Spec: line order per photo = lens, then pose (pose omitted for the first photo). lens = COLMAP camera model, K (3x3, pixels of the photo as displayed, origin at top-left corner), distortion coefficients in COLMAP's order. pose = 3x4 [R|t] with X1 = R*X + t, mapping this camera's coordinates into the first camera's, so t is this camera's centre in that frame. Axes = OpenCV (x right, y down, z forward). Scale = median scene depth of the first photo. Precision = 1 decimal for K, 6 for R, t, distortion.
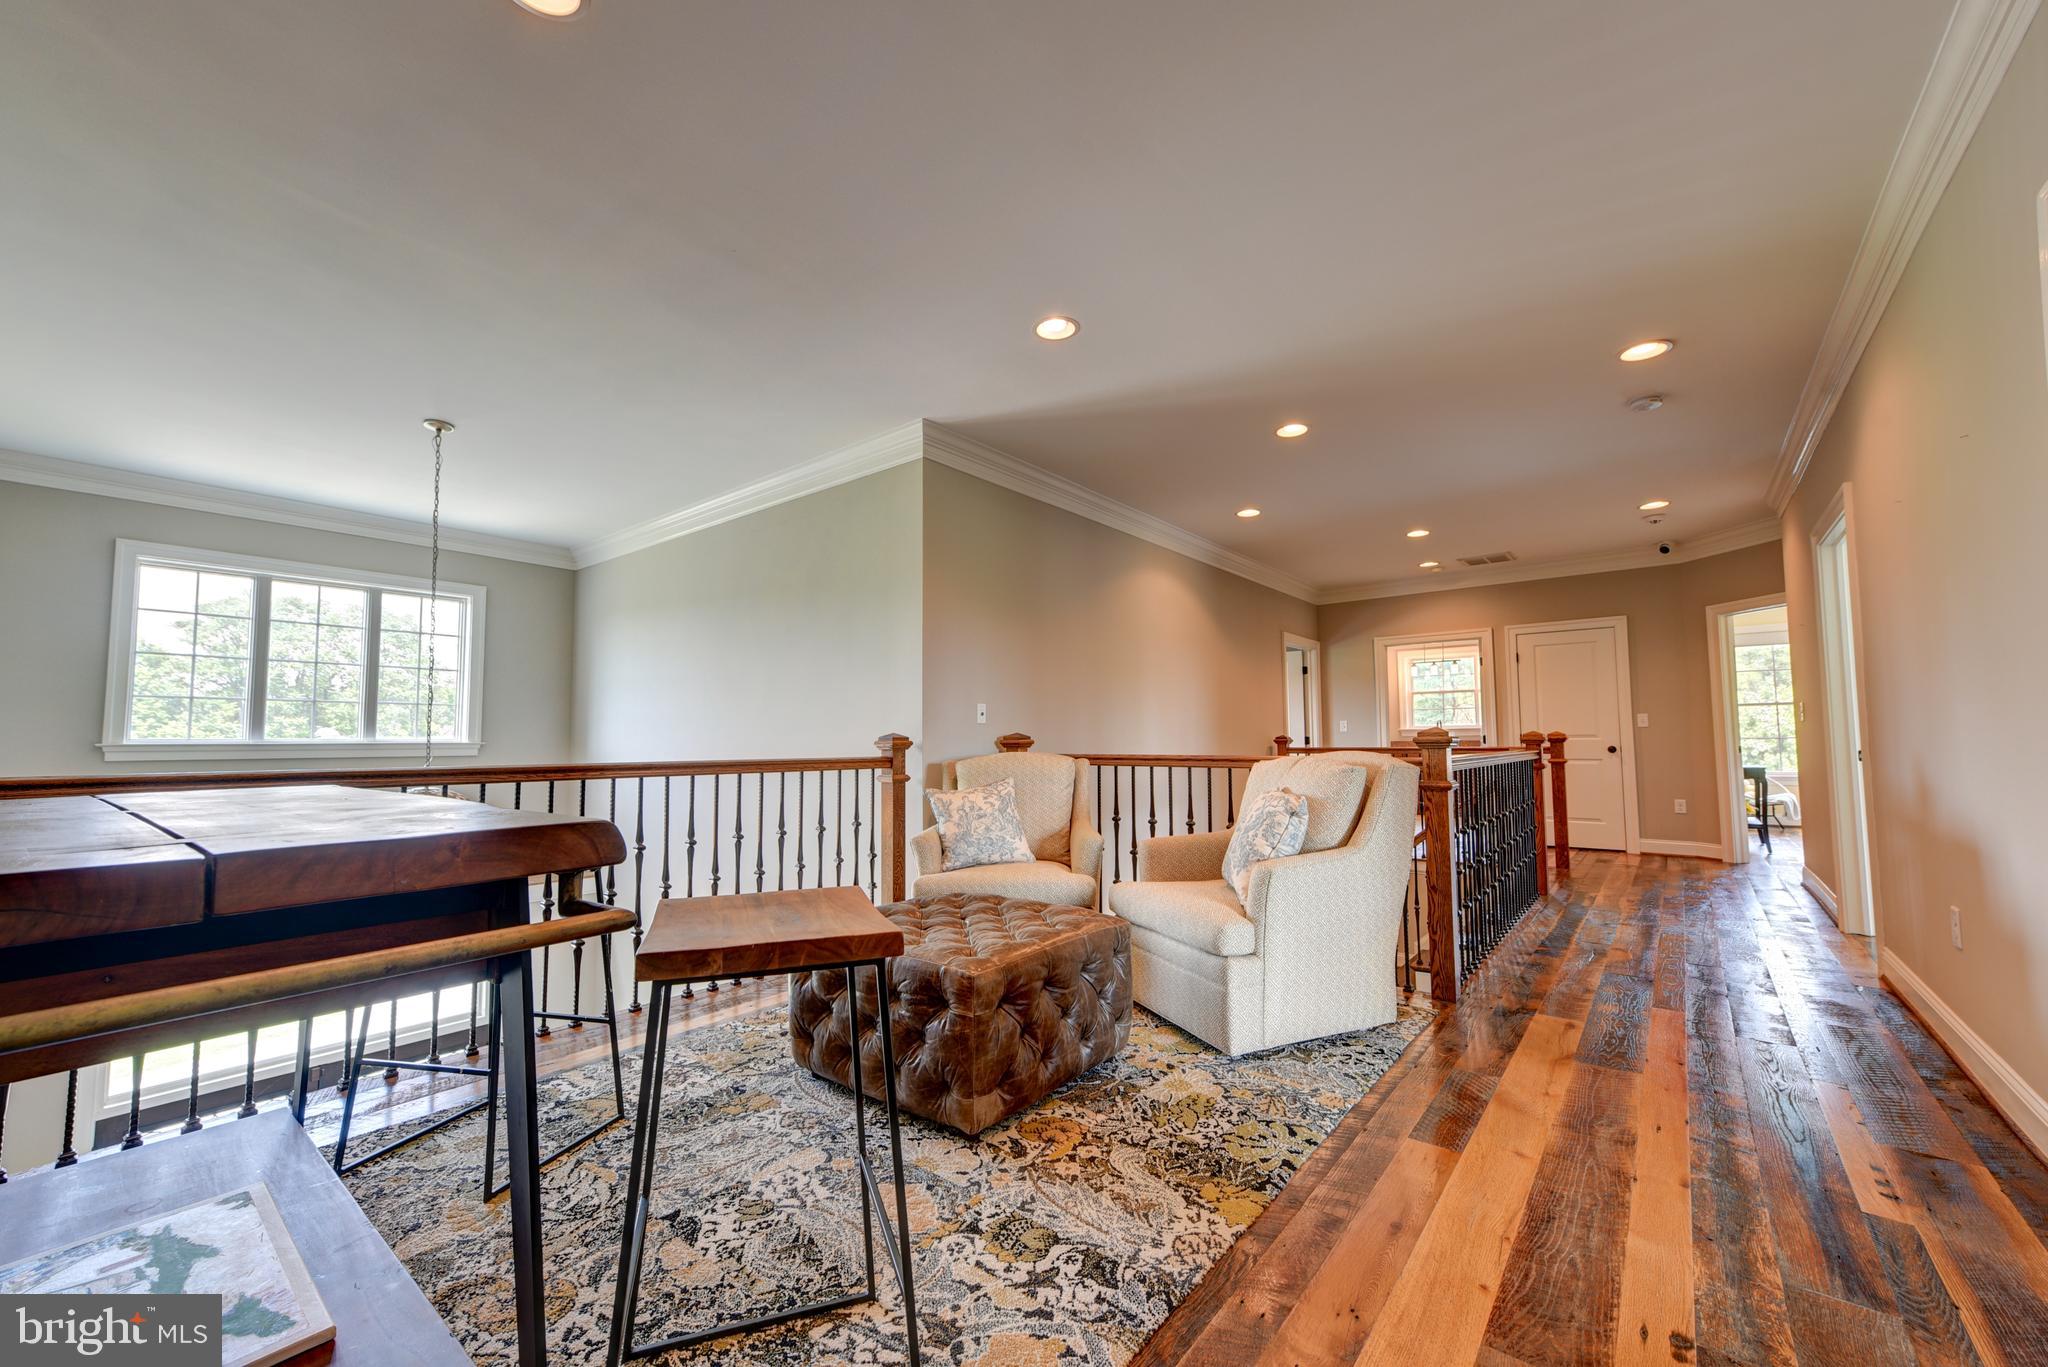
lens RADIAL K [[832.5, 0, 1024.0], [0, 832.5, 683.5], [0, 0, 1]] dist [0.002838, 0.000126]
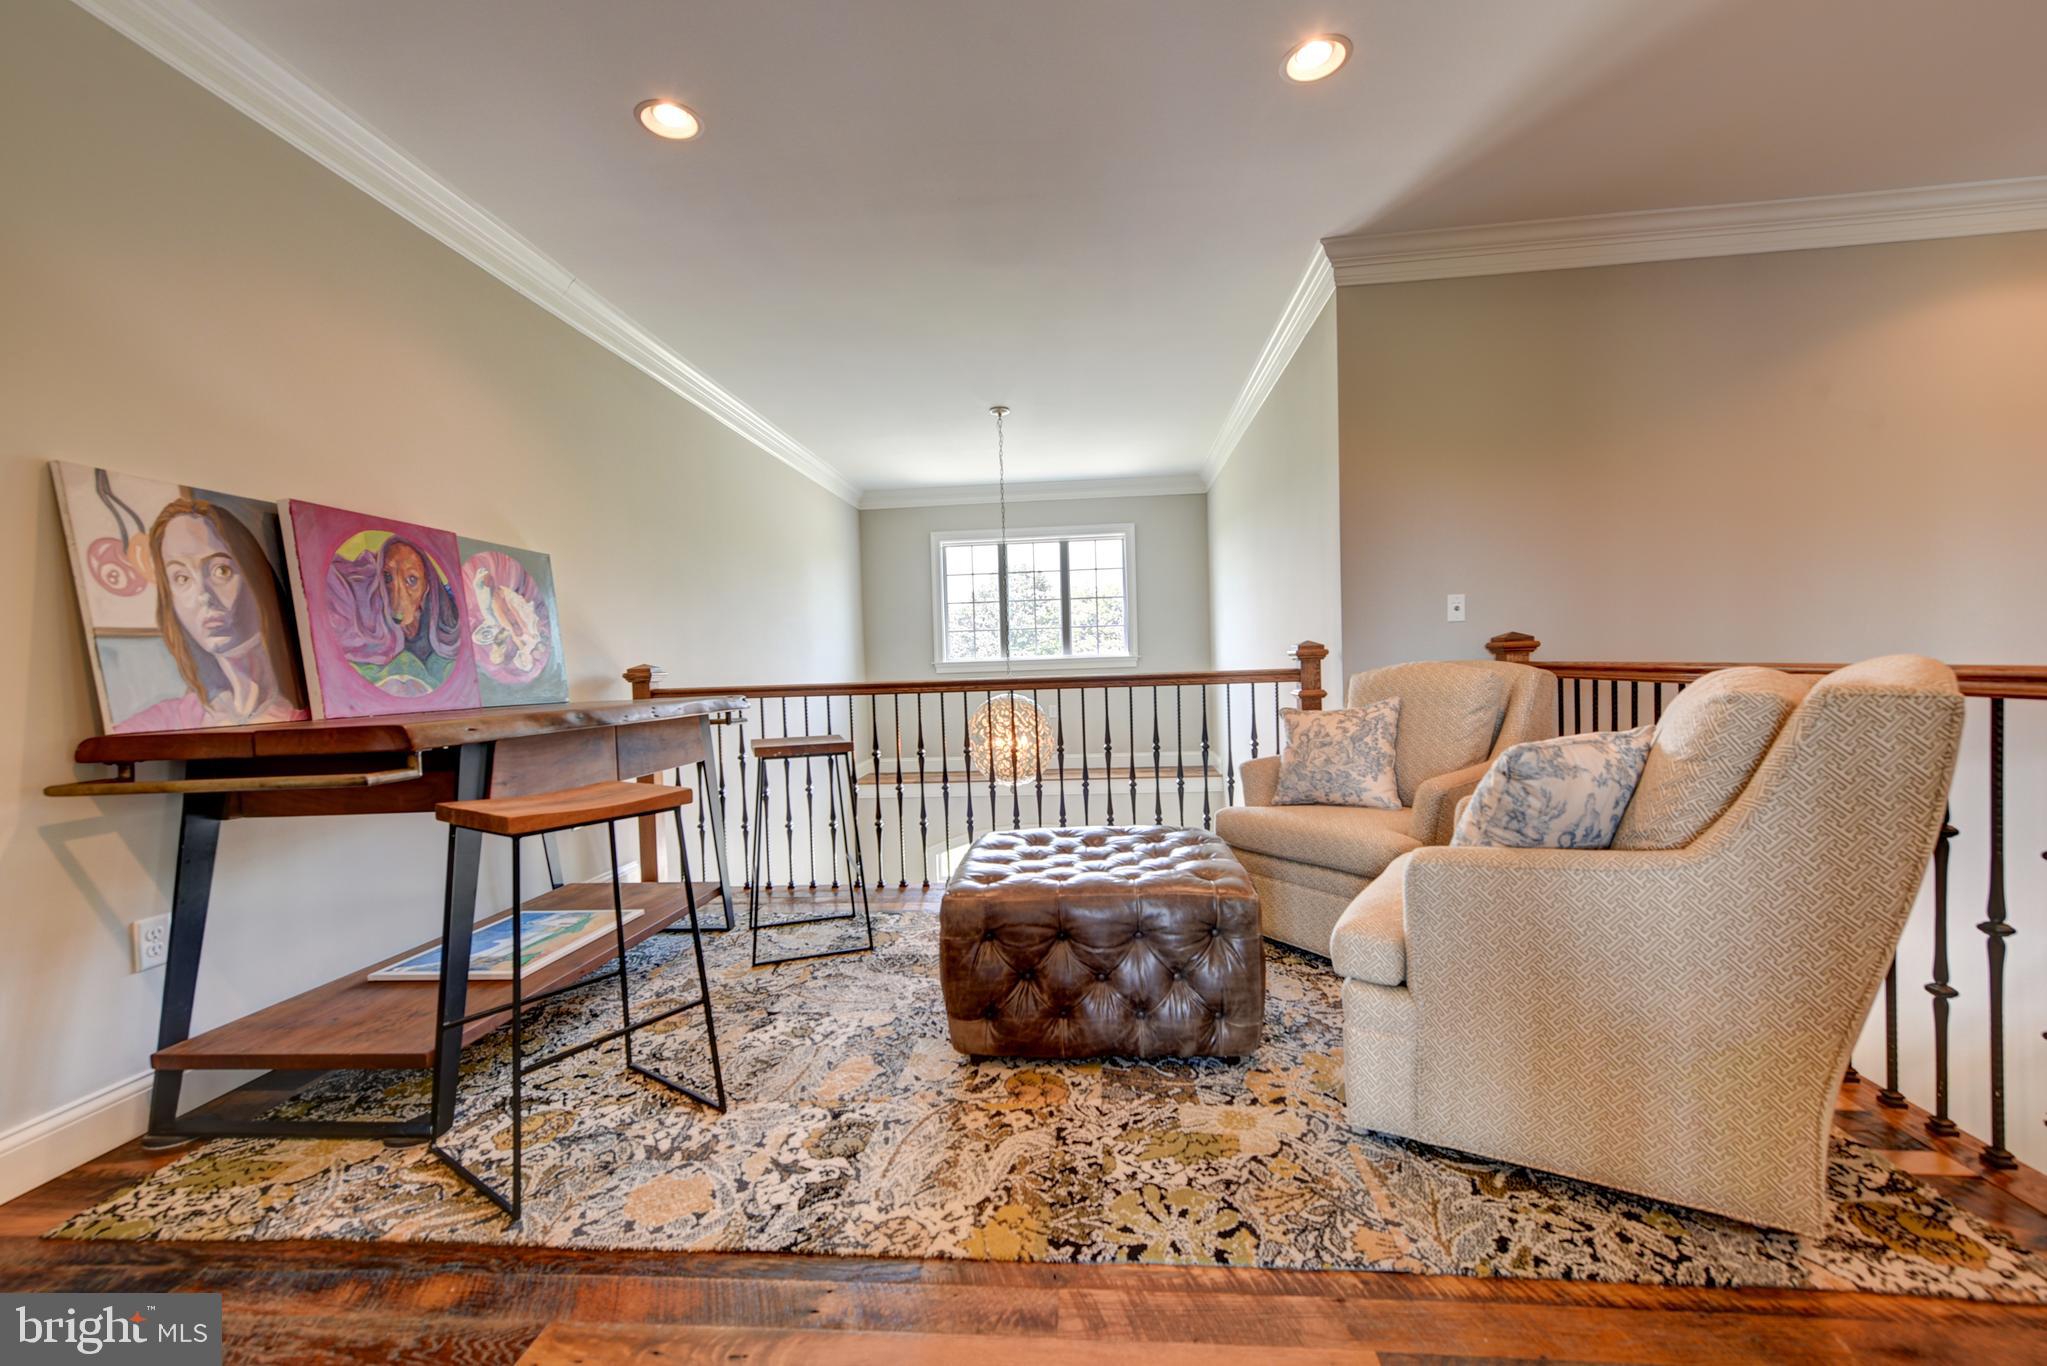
lens RADIAL K [[871.4, 0, 1013.1], [0, 871.4, 688.5], [0, 0, 1]] dist [0.004136, 0.000408]
pose [[0.530242, 0.010508, -0.847781, 0.709100], [0.088264, 0.993806, 0.067523, 0.036073], [0.843240, -0.110632, 0.526030, 0.462581]]
